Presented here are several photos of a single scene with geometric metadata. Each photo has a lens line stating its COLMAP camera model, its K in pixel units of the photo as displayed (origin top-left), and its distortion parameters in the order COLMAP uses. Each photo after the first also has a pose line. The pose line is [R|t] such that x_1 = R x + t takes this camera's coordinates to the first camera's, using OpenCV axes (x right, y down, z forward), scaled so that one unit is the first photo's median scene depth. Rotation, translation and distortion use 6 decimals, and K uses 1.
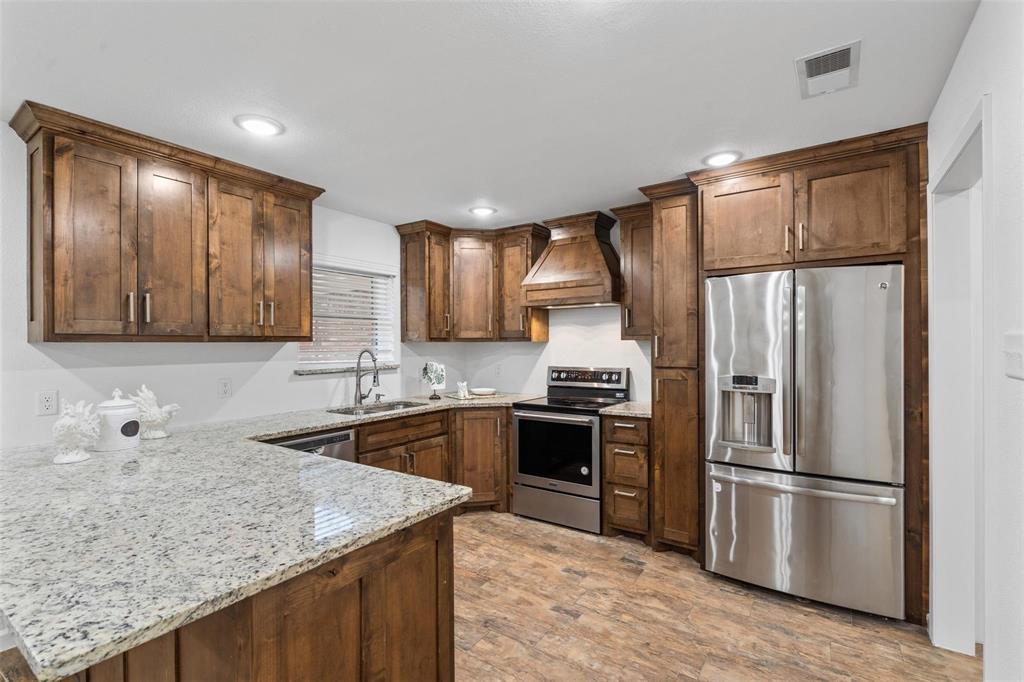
lens RADIAL K [[474.0, 0, 508.1], [0, 474.0, 340.6], [0, 0, 1]] dist [-0.009285, 0.003609]
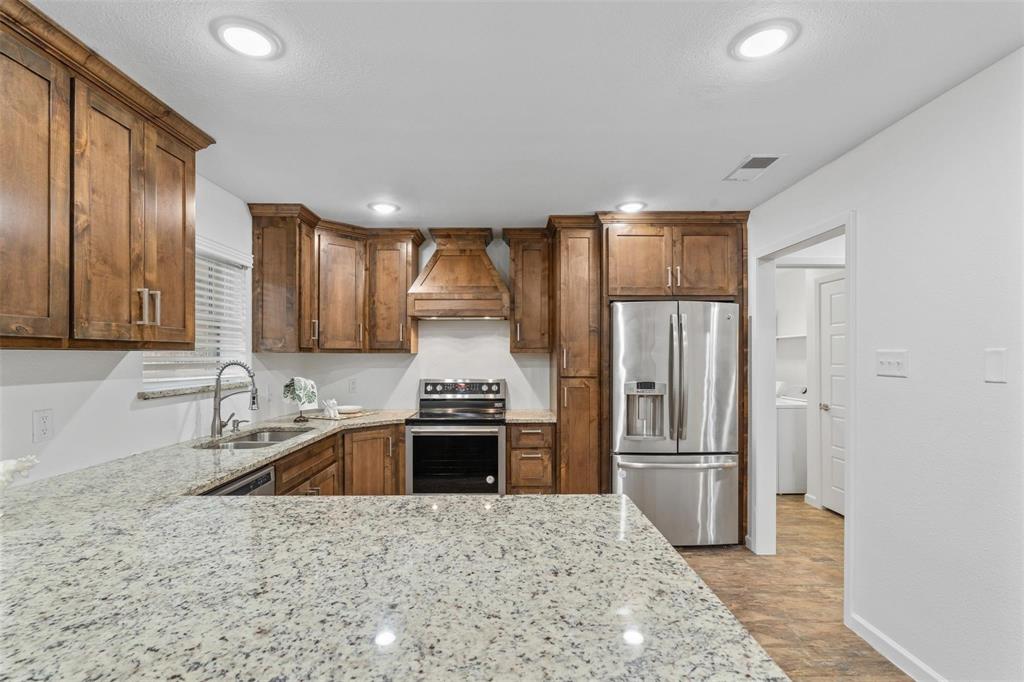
lens RADIAL K [[474.0, 0, 514.3], [0, 474.0, 352.1], [0, 0, 1]] dist [-0.009285, 0.003609]
pose [[0.812190, 0.010389, 0.583300, -0.456685], [-0.008619, 0.999946, -0.005808, 0.004636], [-0.583329, -0.000311, 0.812236, 0.155011]]
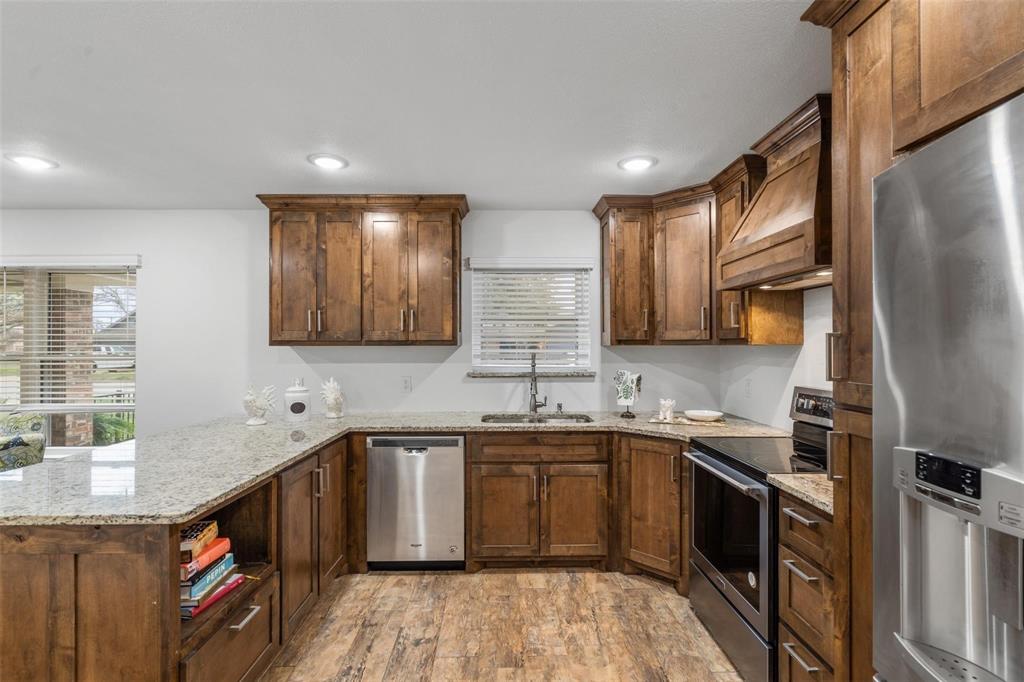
lens RADIAL K [[474.0, 0, 502.3], [0, 474.0, 343.8], [0, 0, 1]] dist [-0.009285, 0.003609]
pose [[0.569071, -0.001729, -0.822287, 0.514081], [0.003622, 0.999993, 0.000405, -0.001291], [0.822281, -0.003209, 0.569073, 0.515495]]
